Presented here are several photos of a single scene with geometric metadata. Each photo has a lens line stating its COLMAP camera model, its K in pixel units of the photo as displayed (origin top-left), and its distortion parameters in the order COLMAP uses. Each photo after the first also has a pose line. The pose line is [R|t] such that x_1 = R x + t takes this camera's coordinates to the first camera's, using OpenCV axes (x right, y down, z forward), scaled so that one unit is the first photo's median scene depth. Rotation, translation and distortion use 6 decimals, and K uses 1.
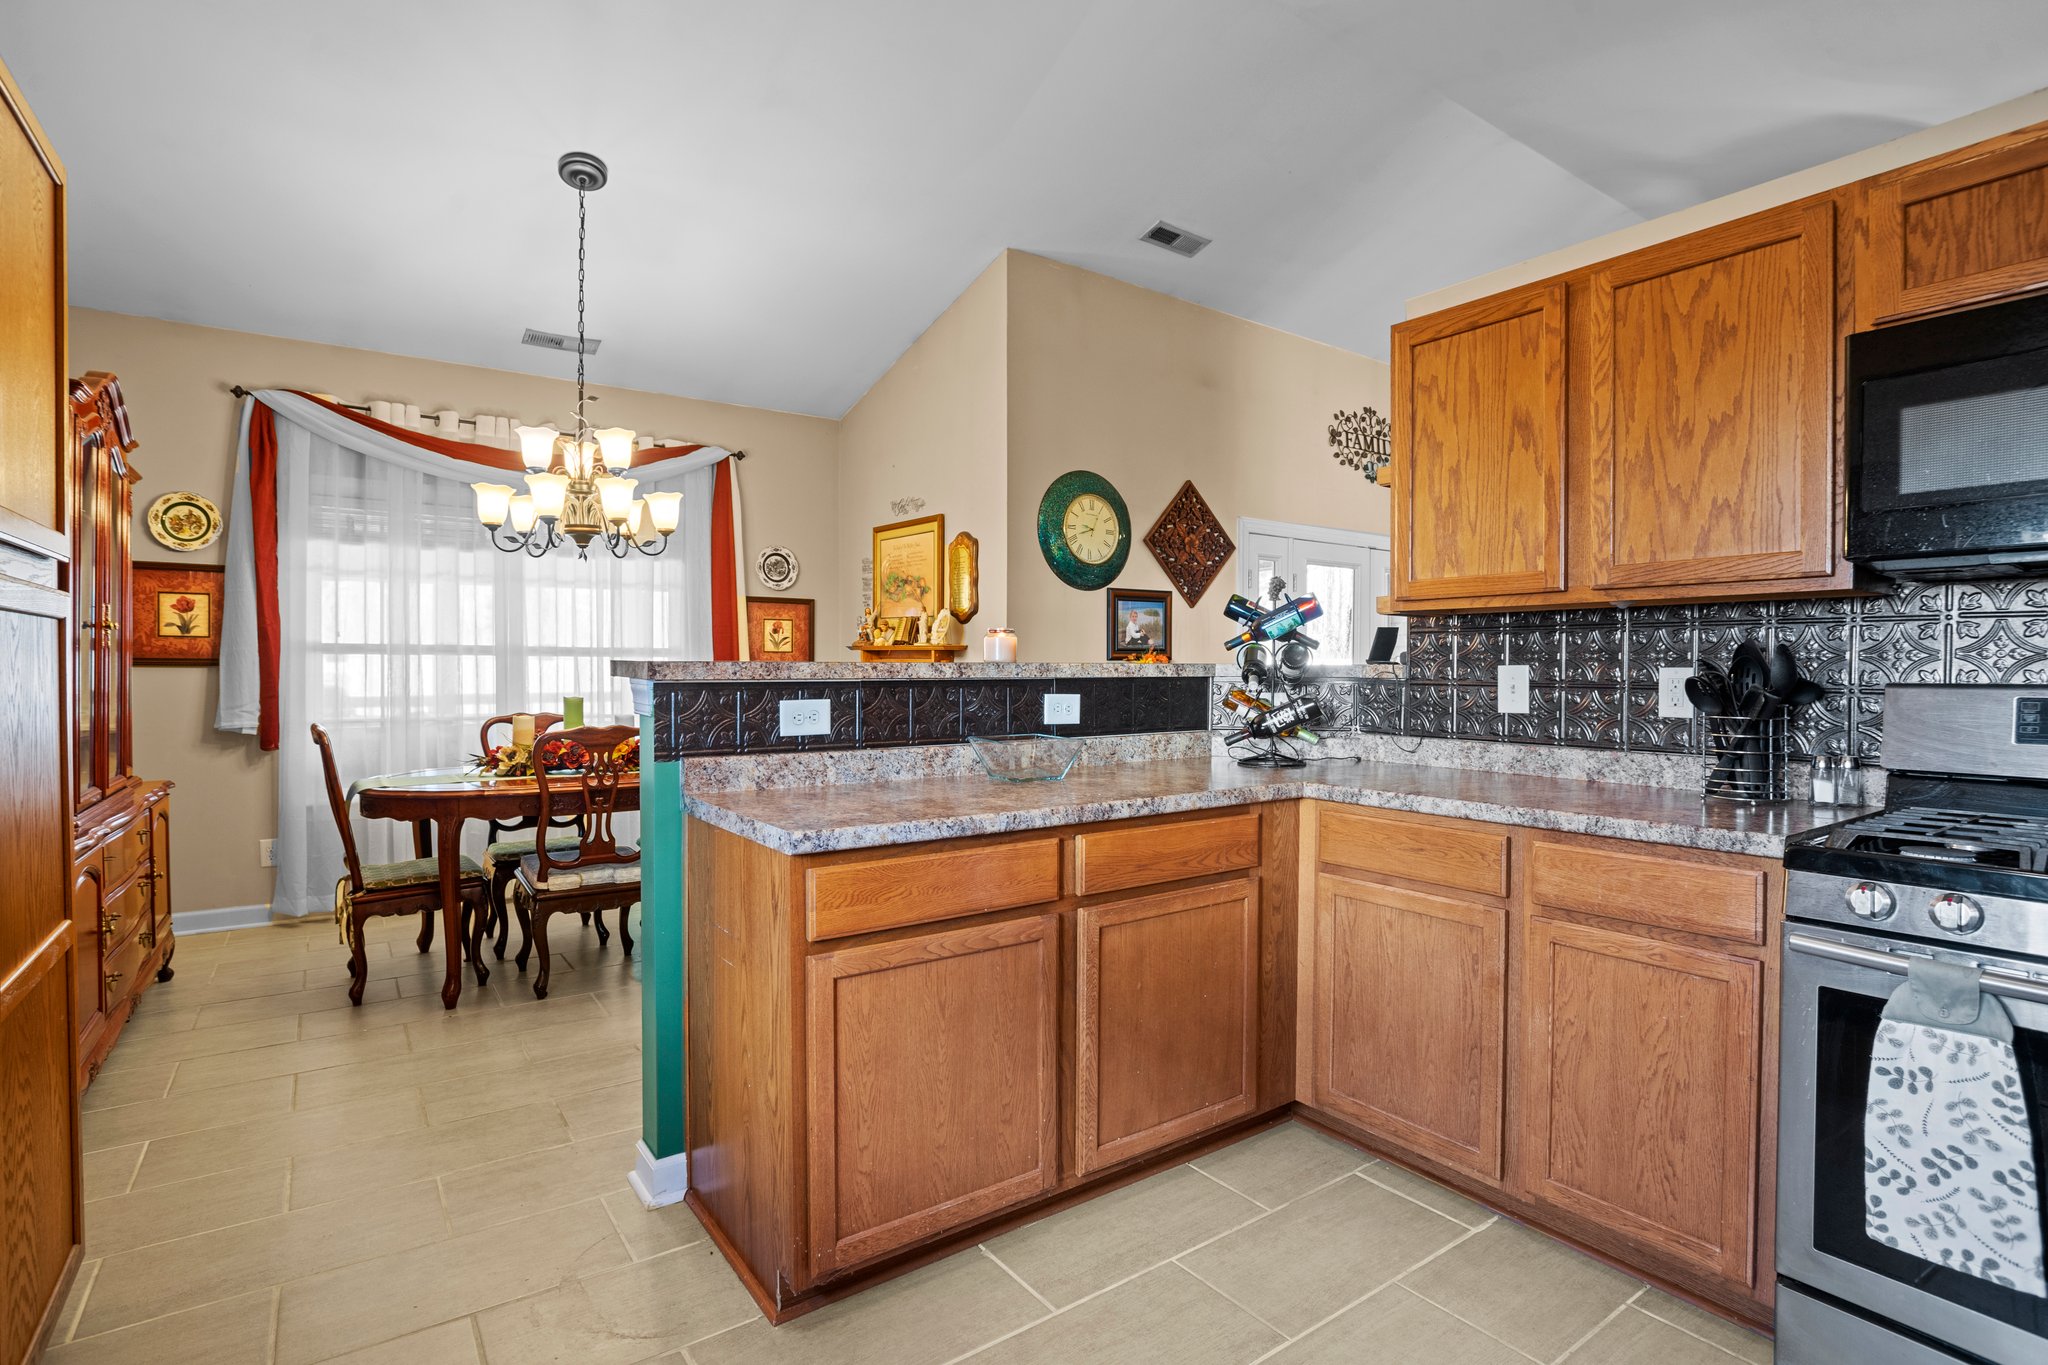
lens RADIAL K [[1093.3, 0, 1042.4], [0, 1093.3, 679.4], [0, 0, 1]] dist [-0.022883, -0.000207]
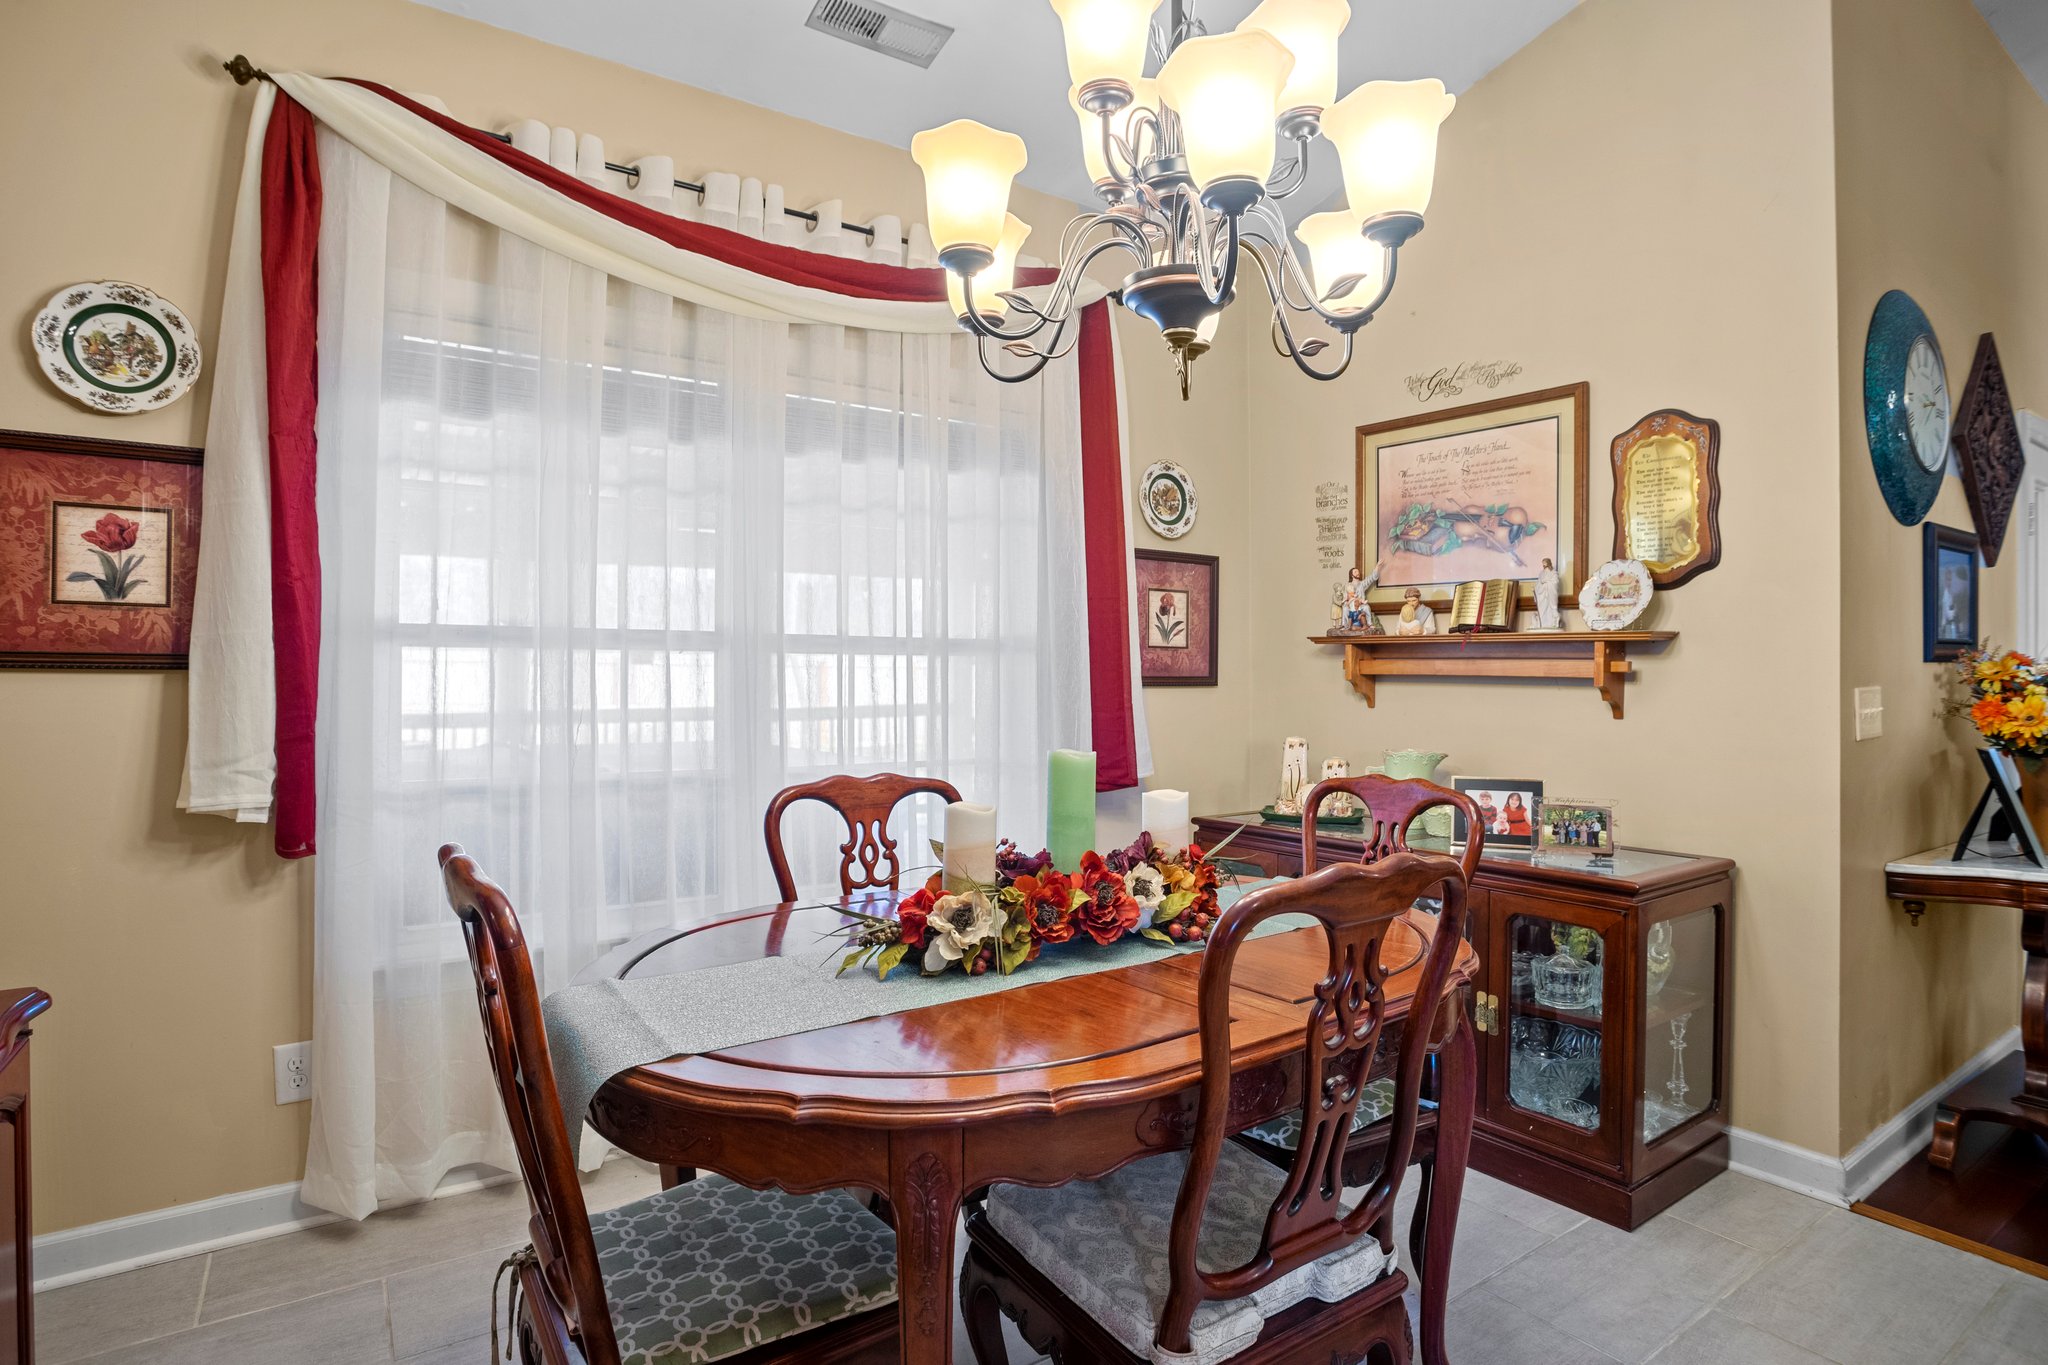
lens RADIAL K [[1115.8, 0, 1031.6], [0, 1115.8, 669.8], [0, 0, 1]] dist [-0.034395, 0.001850]
pose [[0.999831, 0.002622, -0.018195, -0.393605], [-0.002836, 0.999928, -0.011698, -0.007943], [0.018163, 0.011747, 0.999766, 0.537340]]
